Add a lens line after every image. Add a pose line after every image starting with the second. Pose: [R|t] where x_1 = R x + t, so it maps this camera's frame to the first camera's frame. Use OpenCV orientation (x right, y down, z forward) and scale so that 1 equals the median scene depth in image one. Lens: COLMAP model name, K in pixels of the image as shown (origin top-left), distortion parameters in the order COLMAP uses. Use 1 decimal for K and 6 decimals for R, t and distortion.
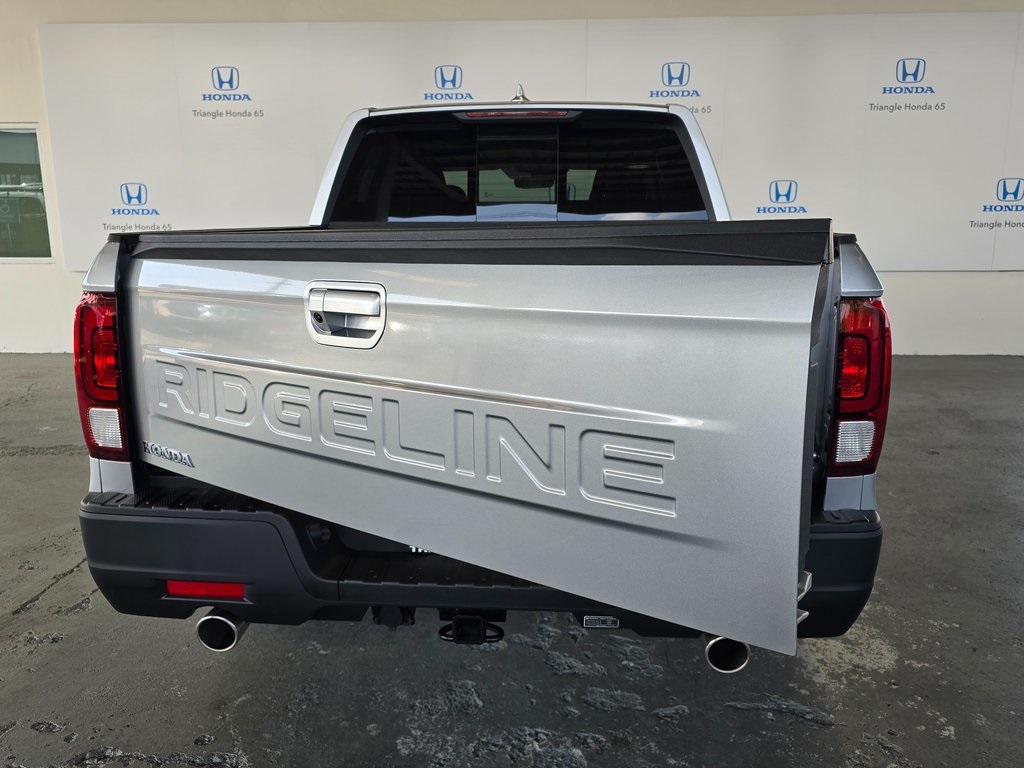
lens RADIAL K [[830.1, 0, 514.8], [0, 830.1, 382.9], [0, 0, 1]] dist [0.062028, -0.055109]
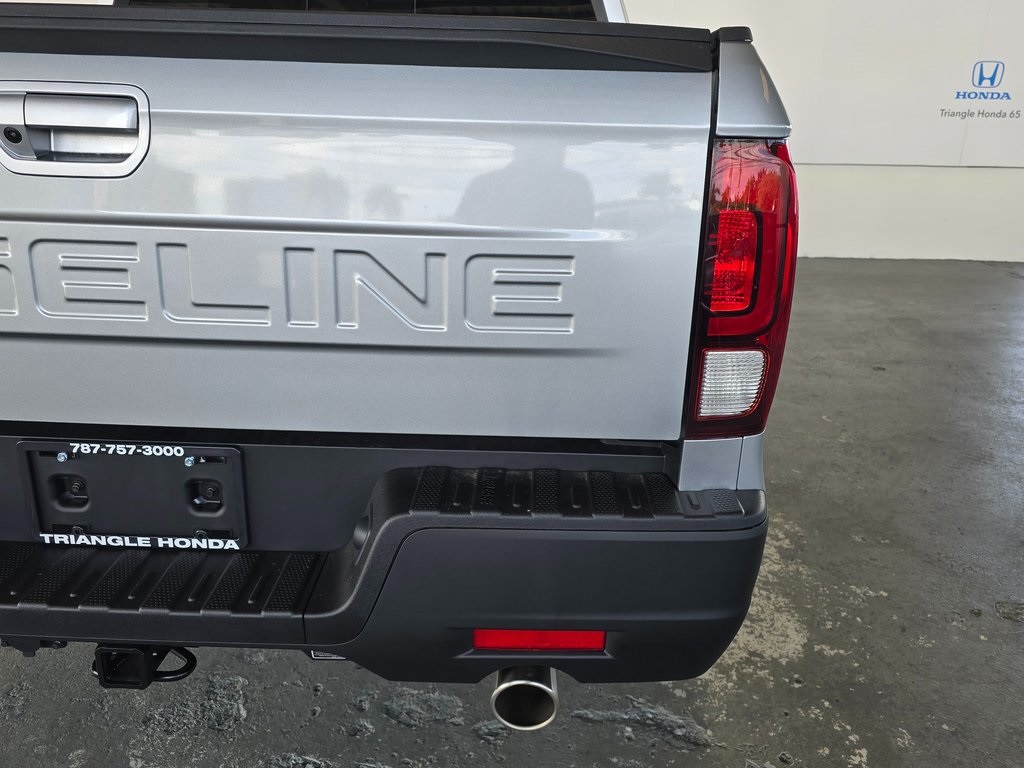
lens RADIAL K [[816.0, 0, 510.3], [0, 816.0, 380.7], [0, 0, 1]] dist [0.063723, -0.064549]
pose [[0.999358, 0.013774, 0.033077, 0.134417], [-0.017607, 0.992790, 0.118568, -0.000303], [-0.031205, -0.119074, 0.992395, 0.245272]]
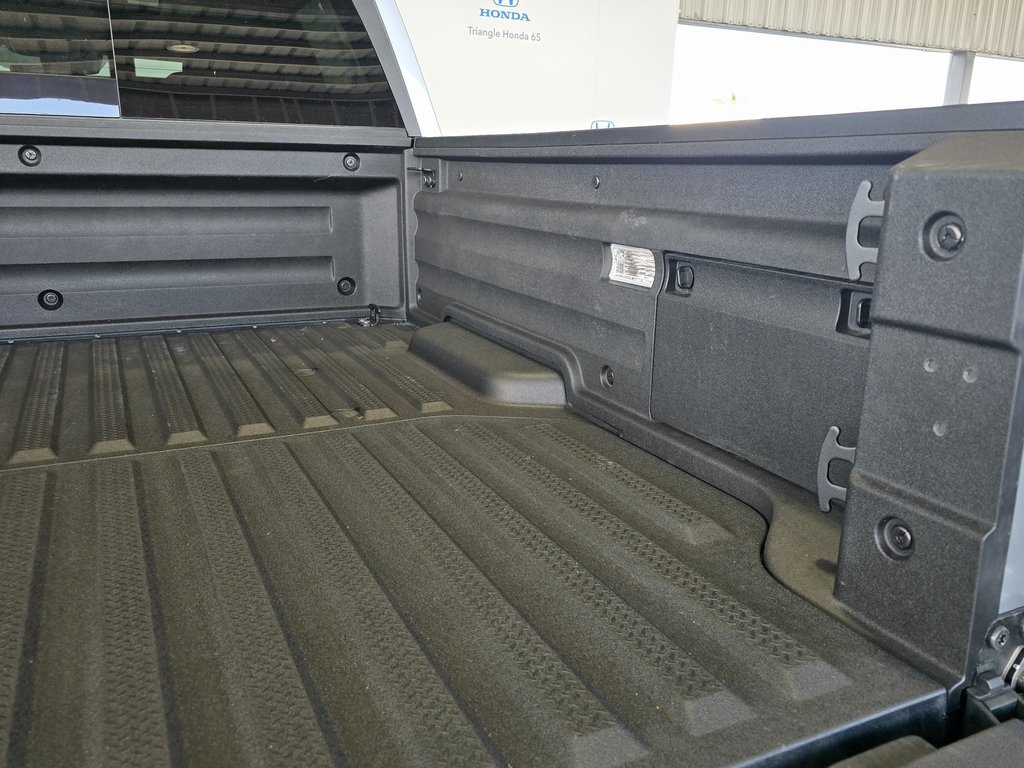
lens RADIAL K [[812.6, 0, 507.7], [0, 812.6, 395.4], [0, 0, 1]] dist [0.066853, -0.065065]
pose [[0.870105, -0.117173, 0.478735, -0.003241], [0.080097, 0.992034, 0.097228, -0.066502], [-0.486314, -0.046253, 0.872559, 0.507853]]
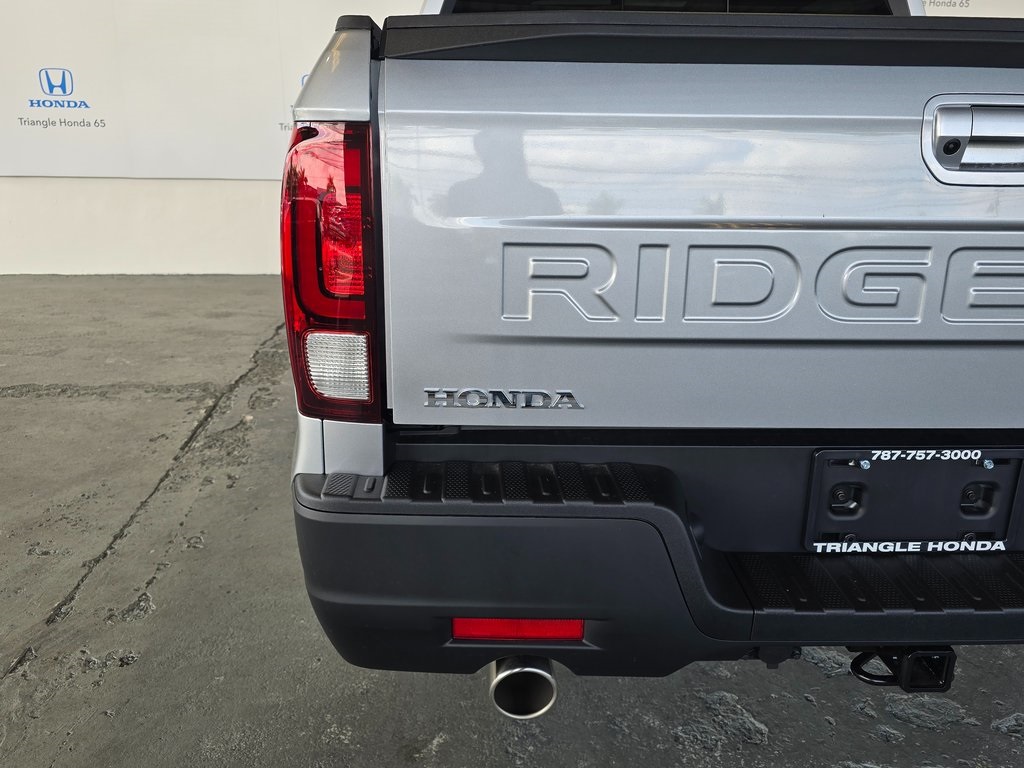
lens RADIAL K [[816.0, 0, 510.3], [0, 816.0, 380.7], [0, 0, 1]] dist [0.063723, -0.064549]
pose [[0.992787, -0.020066, 0.118202, -0.277703], [0.009691, 0.996099, 0.087705, 0.009148], [-0.119501, -0.085927, 0.989109, 0.267966]]
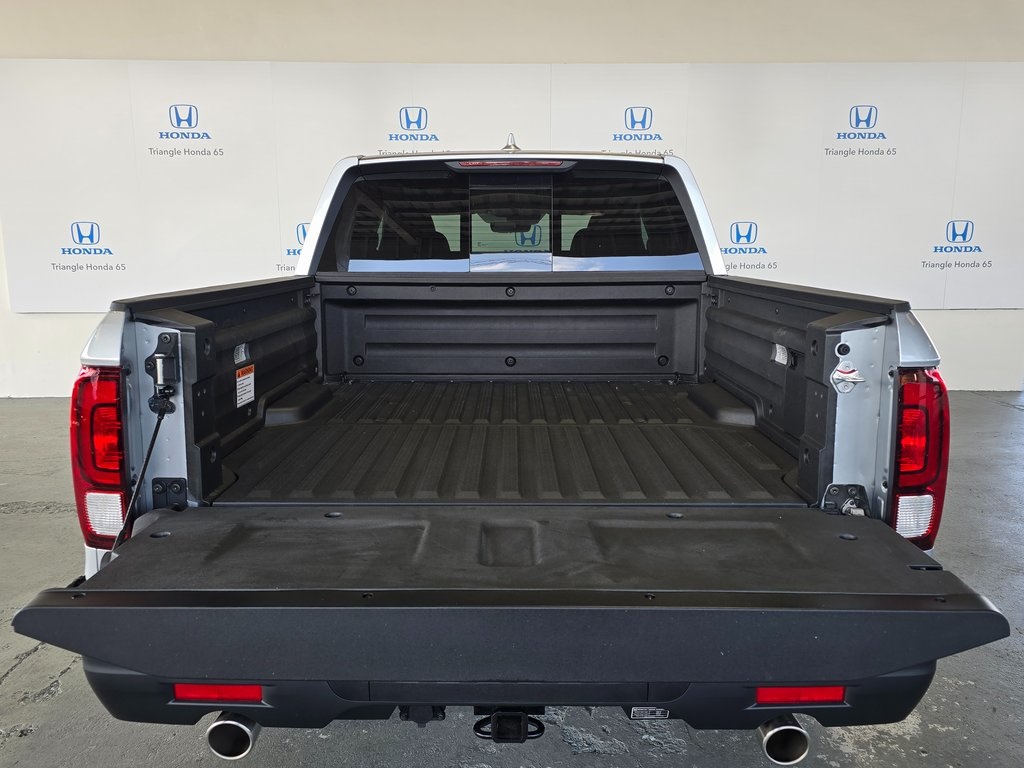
lens RADIAL K [[820.0, 0, 513.7], [0, 820.0, 385.5], [0, 0, 1]] dist [0.078832, -0.065534]
pose [[0.997863, -0.009663, 0.064625, -0.066397], [0.011788, 0.999399, -0.032584, -0.032422], [-0.064271, 0.033276, 0.997378, 0.044803]]
